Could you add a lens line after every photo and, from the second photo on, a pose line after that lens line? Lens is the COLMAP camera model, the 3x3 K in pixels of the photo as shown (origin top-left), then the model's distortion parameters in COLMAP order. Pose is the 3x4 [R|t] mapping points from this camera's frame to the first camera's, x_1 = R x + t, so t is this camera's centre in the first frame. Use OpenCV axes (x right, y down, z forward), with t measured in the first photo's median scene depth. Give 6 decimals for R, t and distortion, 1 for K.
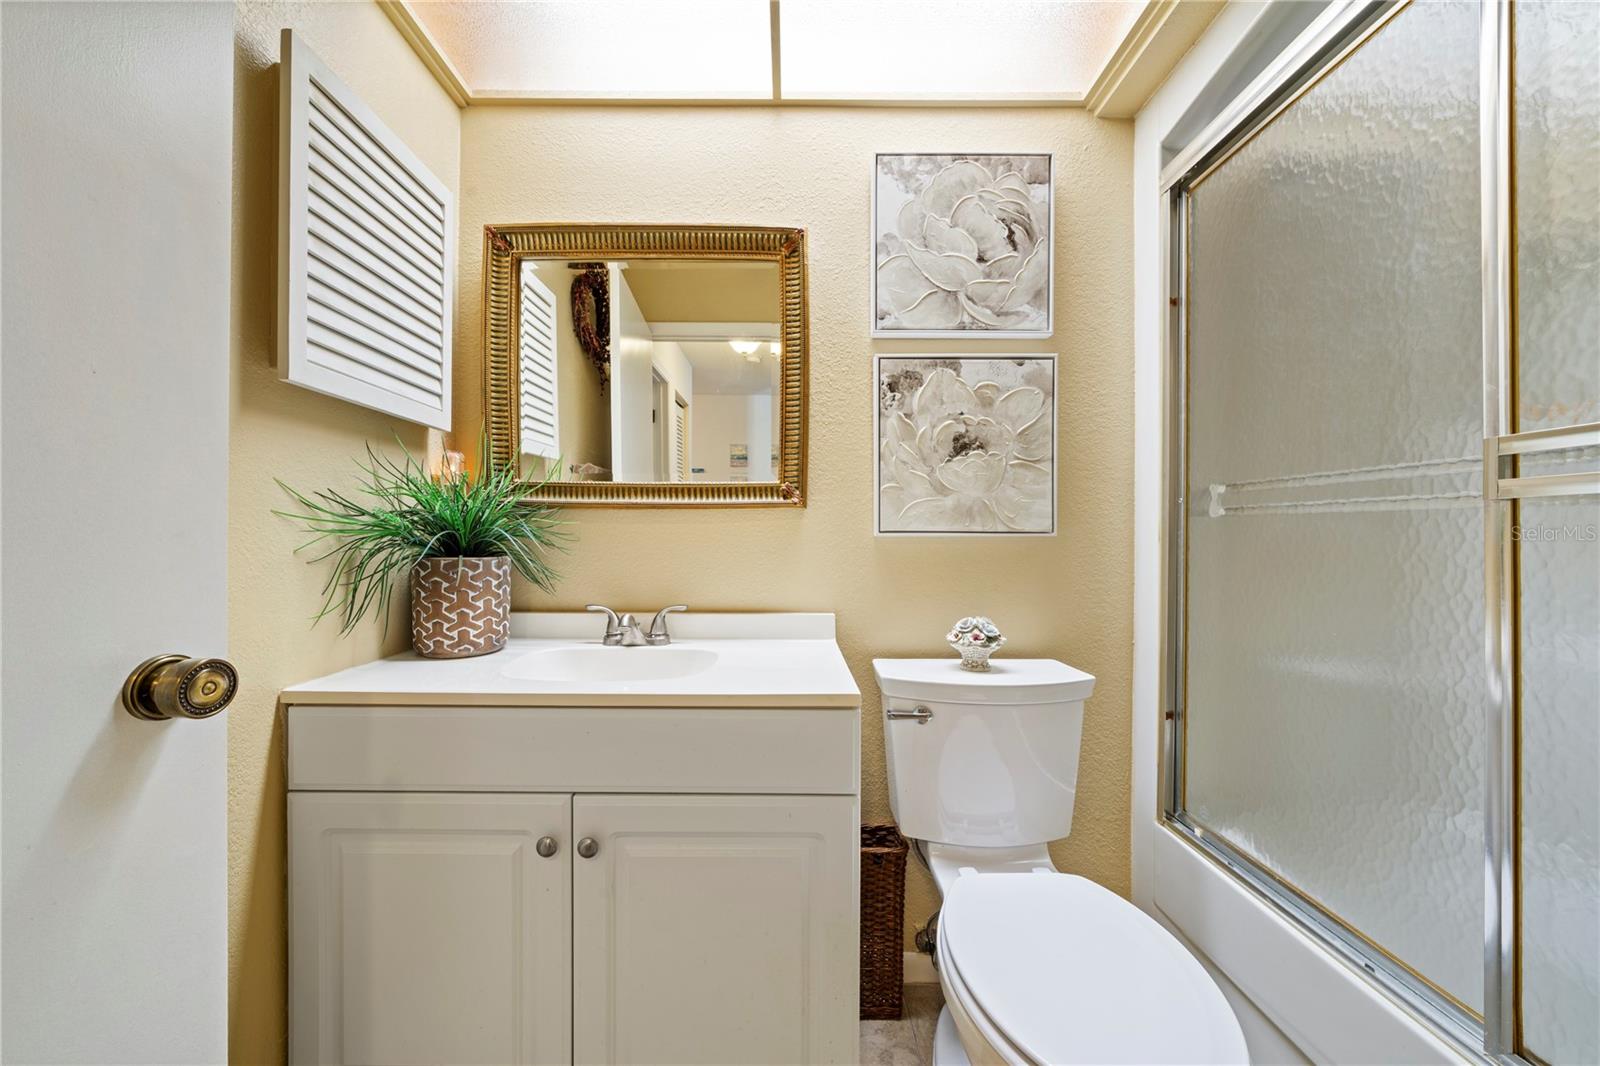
lens RADIAL K [[554.6, 0, 785.7], [0, 554.6, 535.1], [0, 0, 1]] dist [-0.007178, 0.000459]
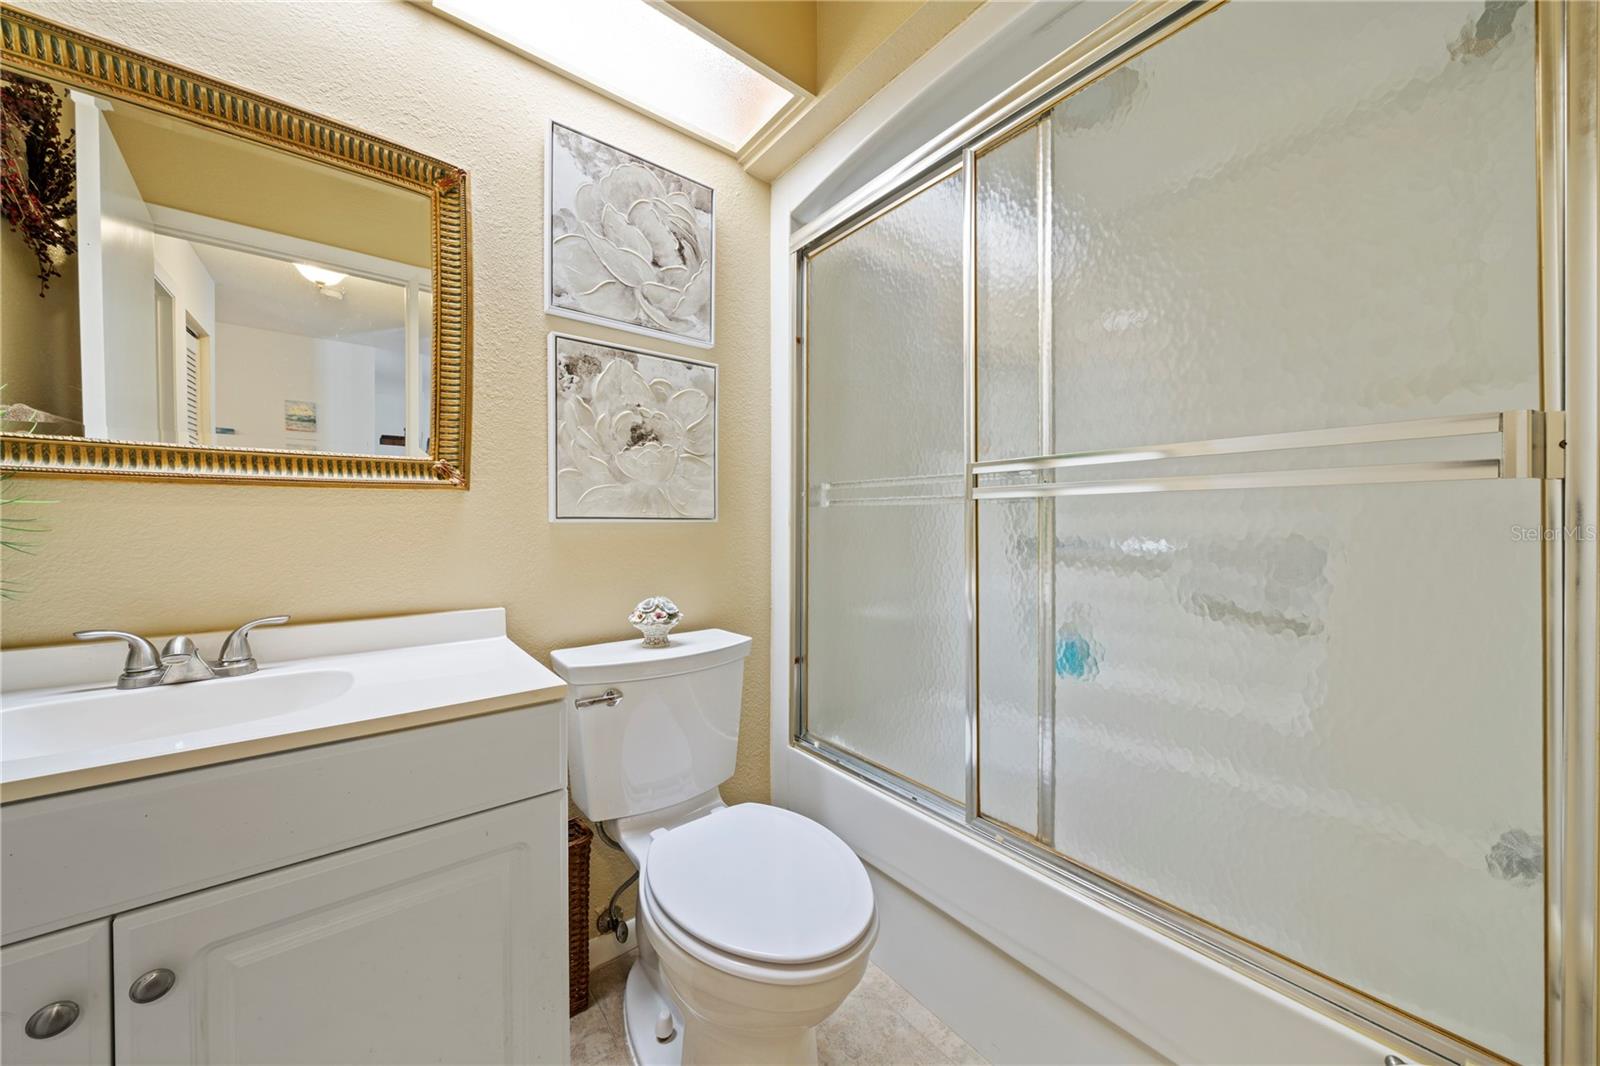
lens RADIAL K [[554.6, 0, 789.5], [0, 554.6, 524.0], [0, 0, 1]] dist [-0.007178, 0.000459]
pose [[0.781742, -0.004262, 0.623587, -0.123729], [0.001485, 0.999987, 0.004974, 0.001020], [-0.623600, -0.002962, 0.781738, -0.000971]]
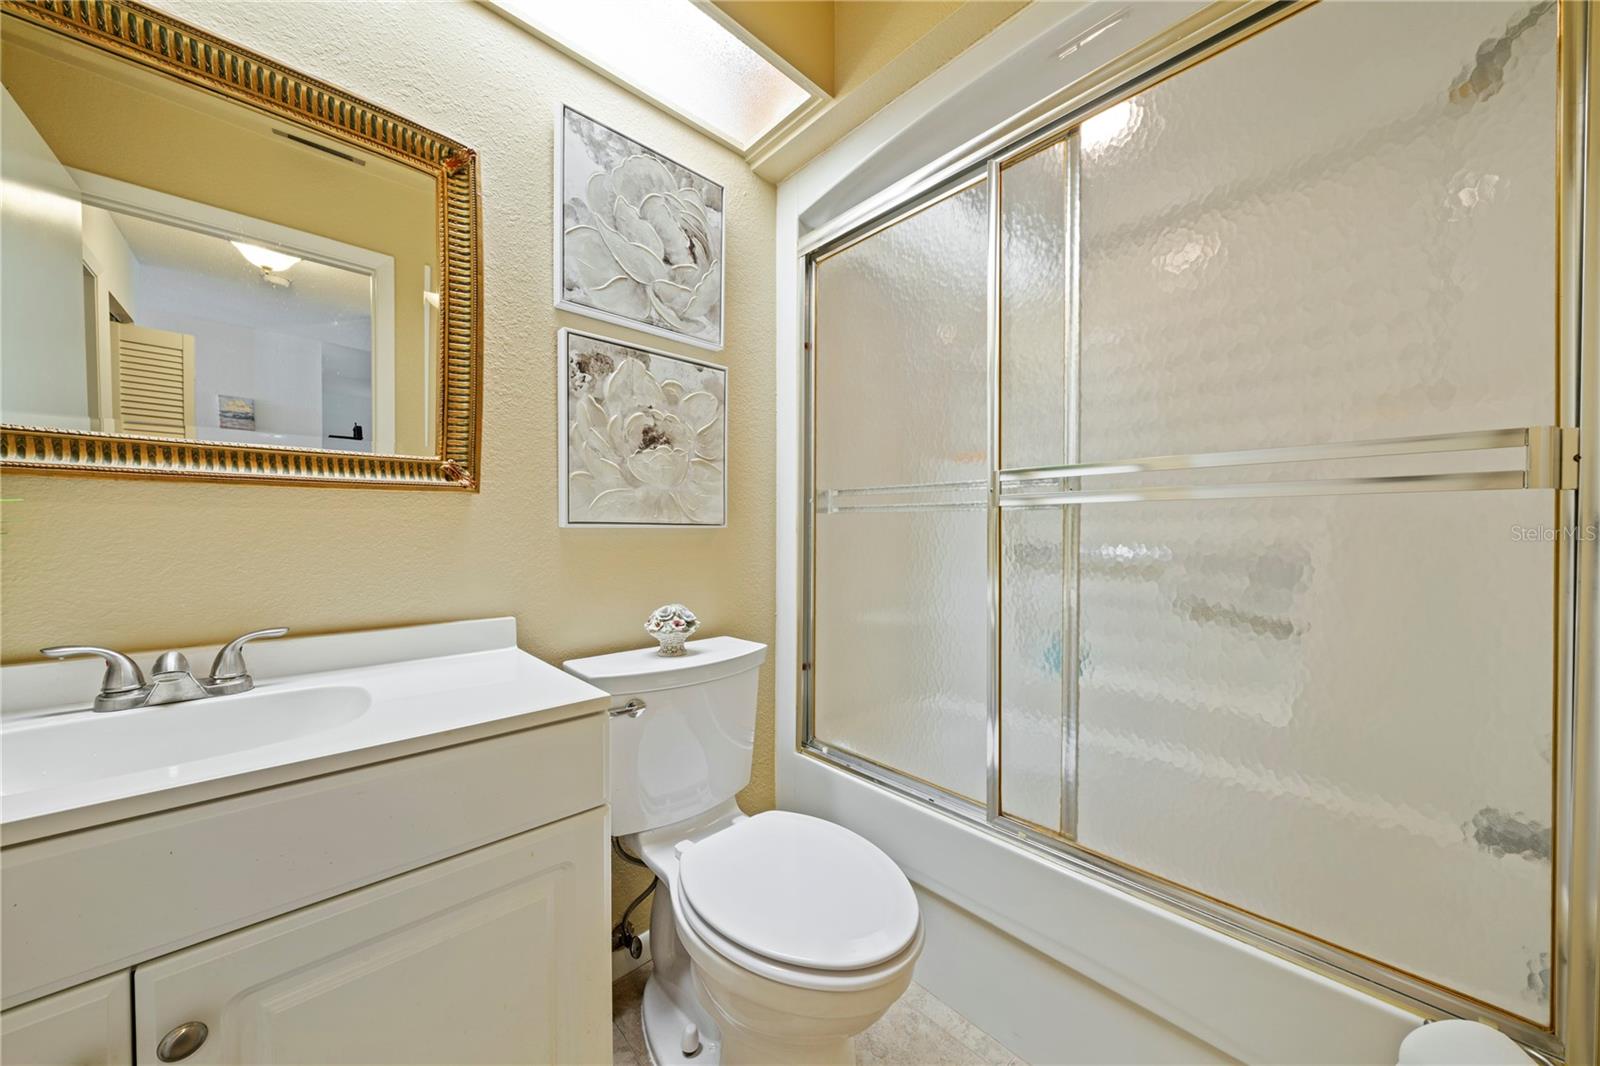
lens RADIAL K [[554.6, 0, 790.2], [0, 554.6, 537.7], [0, 0, 1]] dist [-0.007178, 0.000459]
pose [[0.723844, -0.008436, 0.689912, -0.215571], [-0.002964, 0.999878, 0.015335, 0.004392], [-0.689957, -0.013145, 0.723731, 0.090366]]
